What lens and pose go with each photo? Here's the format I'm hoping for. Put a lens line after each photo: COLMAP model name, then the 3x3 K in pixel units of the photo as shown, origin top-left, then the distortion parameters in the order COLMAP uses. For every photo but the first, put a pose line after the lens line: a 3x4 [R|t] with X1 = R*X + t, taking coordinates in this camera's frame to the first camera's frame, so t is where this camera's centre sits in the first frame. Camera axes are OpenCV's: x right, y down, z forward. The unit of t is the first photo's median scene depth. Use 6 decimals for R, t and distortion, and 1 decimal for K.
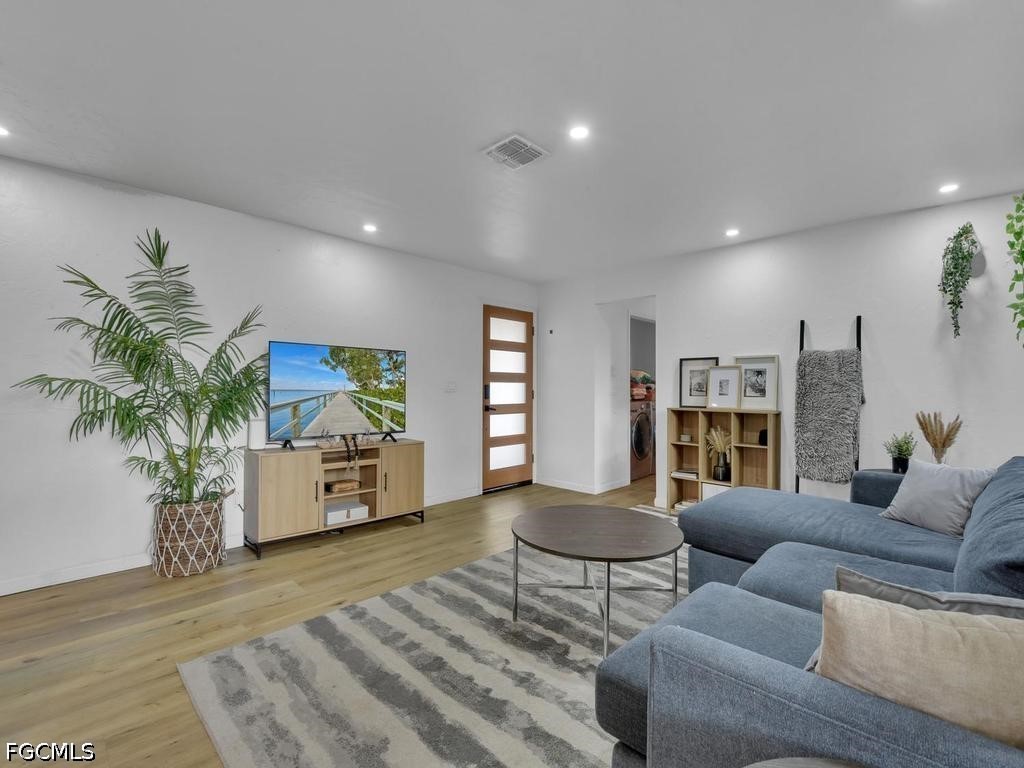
lens RADIAL K [[463.2, 0, 512.0], [0, 463.2, 384.0], [0, 0, 1]] dist [-0.000210, -0.000472]
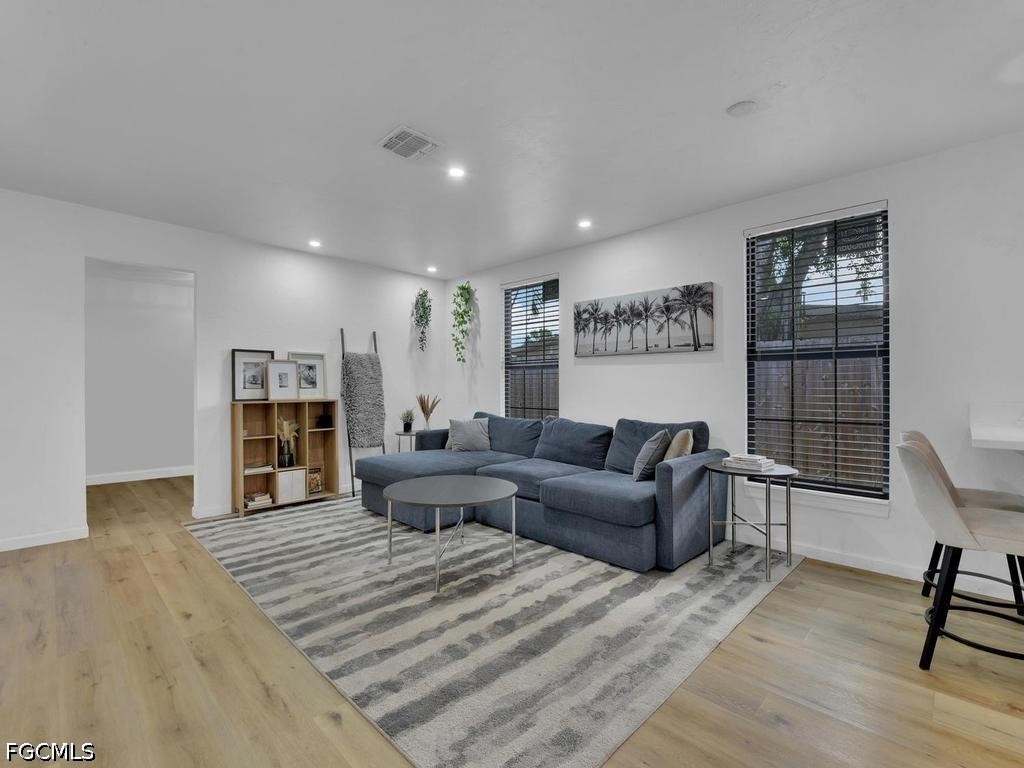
lens RADIAL K [[463.2, 0, 512.0], [0, 463.2, 384.0], [0, 0, 1]] dist [-0.000210, -0.000472]
pose [[0.015488, -0.002875, 0.999876, -1.012634], [-0.004484, 0.999986, 0.002945, 0.018904], [-0.999870, -0.004529, 0.015475, 0.766710]]
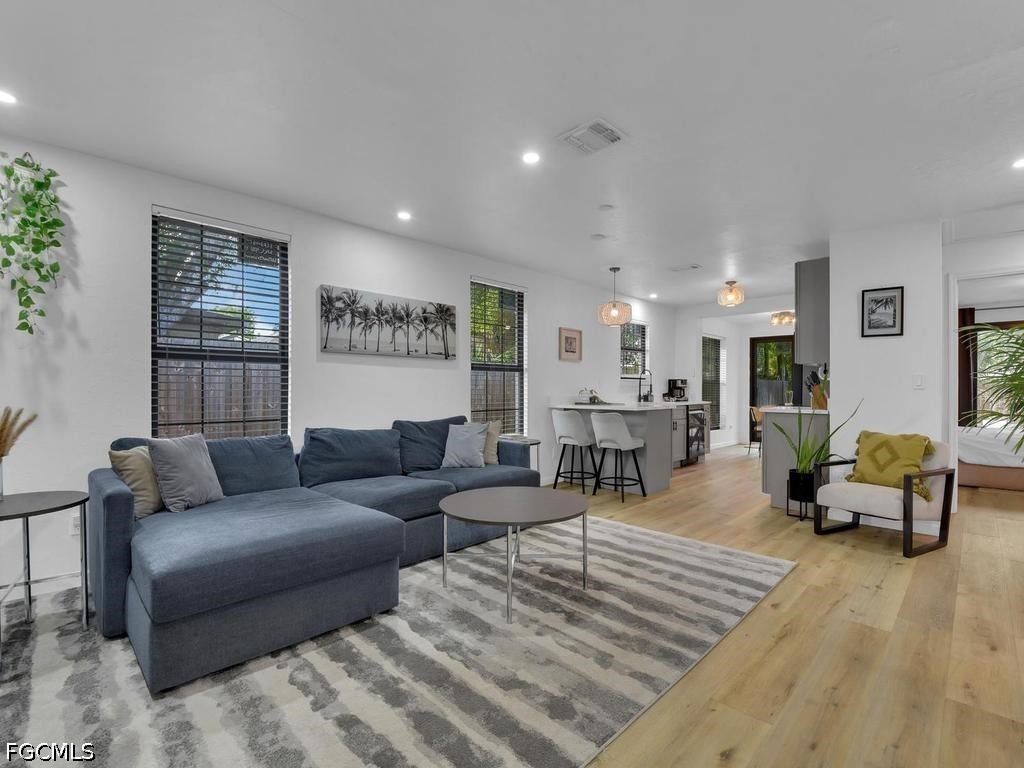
lens RADIAL K [[474.6, 0, 512.0], [0, 474.6, 384.0], [0, 0, 1]] dist [-0.000504, -0.000388]
pose [[-0.999872, -0.008643, 0.013436, 0.160874], [-0.008851, 0.999840, -0.015553, 0.038286], [-0.013299, -0.015670, -0.999789, 2.022945]]
